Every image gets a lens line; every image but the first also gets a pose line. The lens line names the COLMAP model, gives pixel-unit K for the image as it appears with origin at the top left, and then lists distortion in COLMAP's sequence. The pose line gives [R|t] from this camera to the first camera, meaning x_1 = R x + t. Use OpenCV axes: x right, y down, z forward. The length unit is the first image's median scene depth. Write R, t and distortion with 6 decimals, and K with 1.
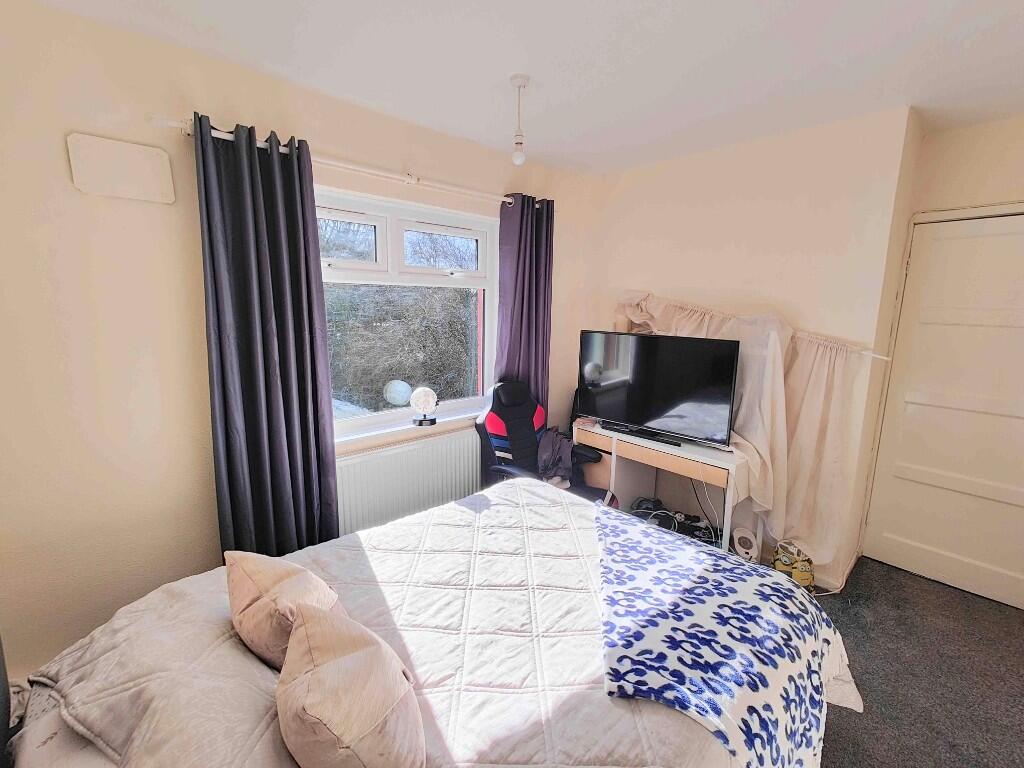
lens RADIAL K [[450.1, 0, 514.9], [0, 450.1, 381.7], [0, 0, 1]] dist [0.004861, 0.000273]
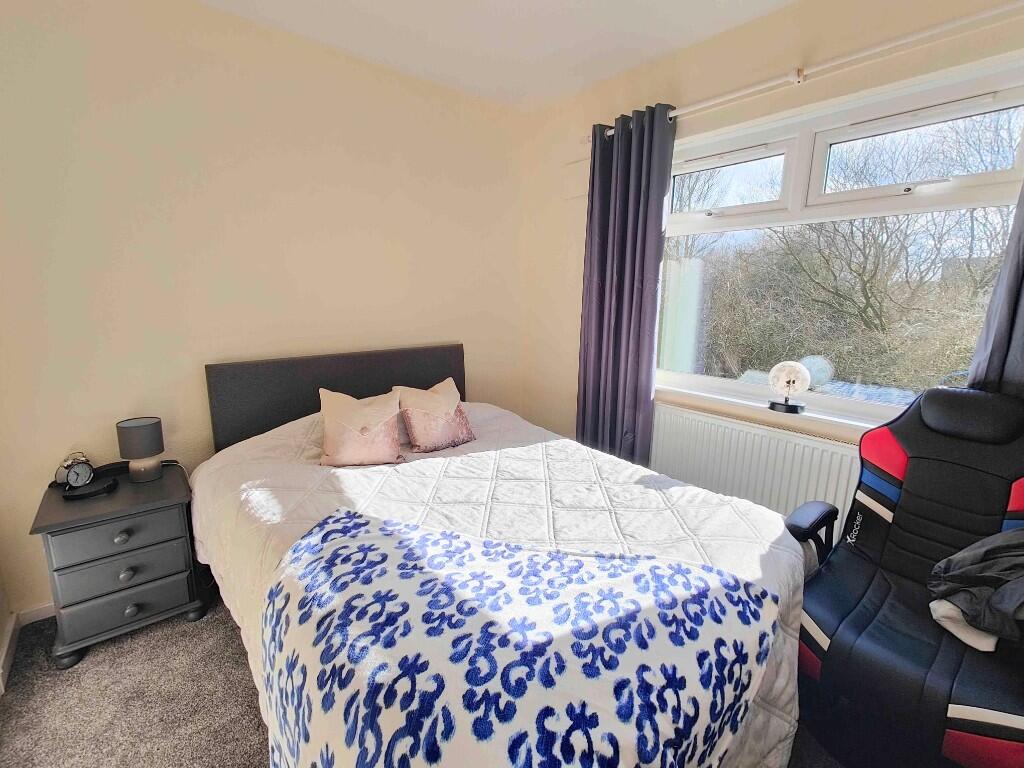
lens RADIAL K [[450.1, 0, 512.4], [0, 450.1, 380.7], [0, 0, 1]] dist [0.004861, 0.000273]
pose [[-0.046862, 0.186607, -0.981316, 1.070836], [-0.181134, 0.964522, 0.192063, -0.030933], [0.982341, 0.186750, -0.011398, 1.076585]]
